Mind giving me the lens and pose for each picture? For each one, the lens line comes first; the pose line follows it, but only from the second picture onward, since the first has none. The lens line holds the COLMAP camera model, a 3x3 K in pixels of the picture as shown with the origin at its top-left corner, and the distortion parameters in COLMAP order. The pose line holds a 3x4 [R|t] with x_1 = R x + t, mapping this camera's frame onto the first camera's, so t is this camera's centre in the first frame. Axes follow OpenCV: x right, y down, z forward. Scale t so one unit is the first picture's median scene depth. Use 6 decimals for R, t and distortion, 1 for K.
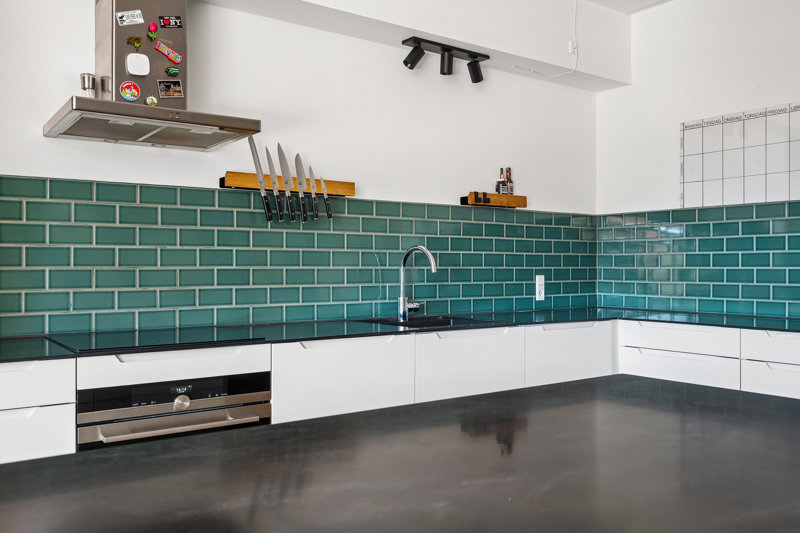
lens RADIAL K [[698.7, 0, 400.0], [0, 698.7, 266.5], [0, 0, 1]] dist [-0.010604, -0.000986]
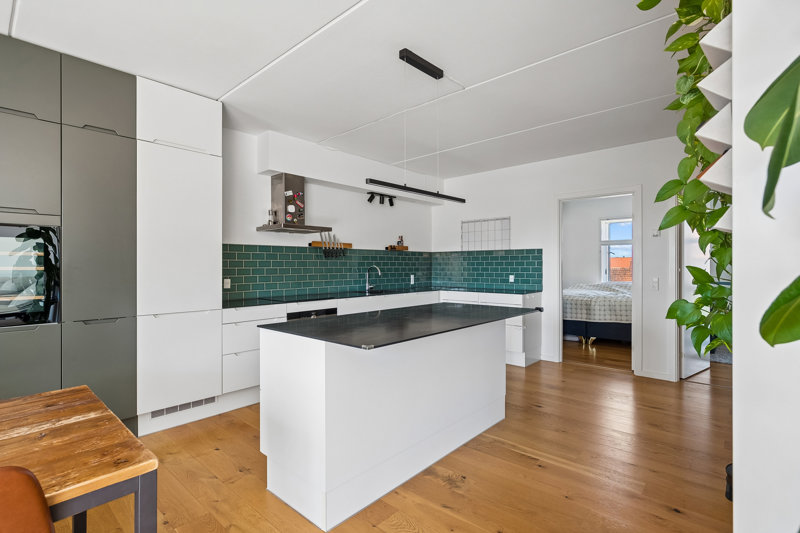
lens RADIAL K [[385.3, 0, 400.0], [0, 385.3, 266.5], [0, 0, 1]] dist [-0.000550, -0.000030]
pose [[0.977971, -0.003647, 0.208707, -0.192221], [0.003253, 0.999992, 0.002235, -0.028247], [-0.208714, -0.001506, 0.977976, -0.549647]]
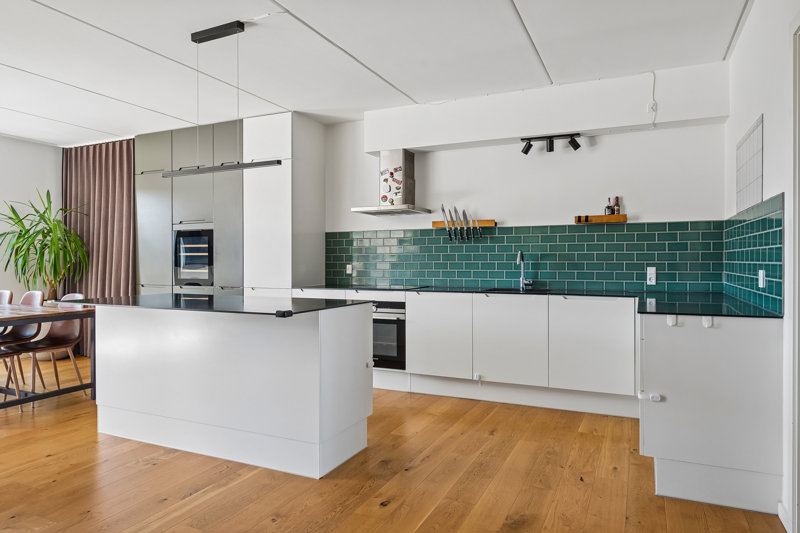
lens RADIAL K [[511.8, 0, 400.5], [0, 511.8, 264.1], [0, 0, 1]] dist [-0.002644, -0.000682]
pose [[0.481183, 0.005222, -0.876604, 1.049103], [0.002744, 0.999968, 0.007463, -0.003630], [0.876616, -0.005996, 0.481154, 0.051115]]
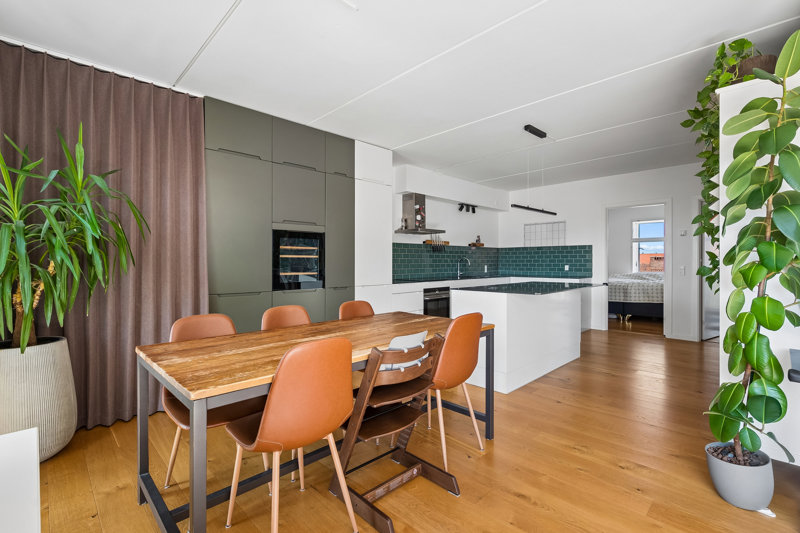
lens RADIAL K [[366.8, 0, 400.0], [0, 366.8, 262.9], [0, 0, 1]] dist [0.001777, 0.000137]
pose [[0.988166, -0.003132, 0.153353, -0.618258], [0.002889, 0.999994, 0.001809, -0.005847], [-0.153358, -0.001344, 0.988170, -0.926331]]
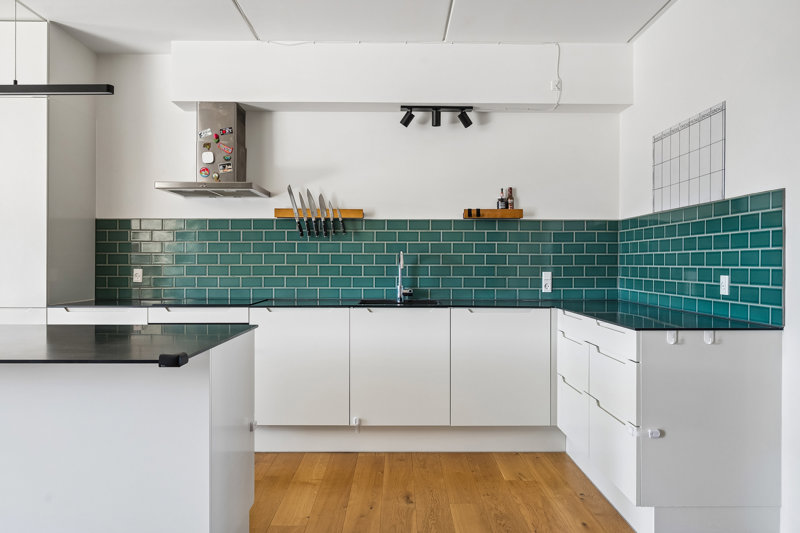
lens RADIAL K [[609.8, 0, 400.0], [0, 609.8, 266.5], [0, 0, 1]] dist [-0.005434, -0.002081]
pose [[0.811561, 0.005290, -0.584243, 0.742607], [-0.001826, 0.999977, 0.006517, -0.004035], [0.584264, -0.004223, 0.811553, -0.028479]]
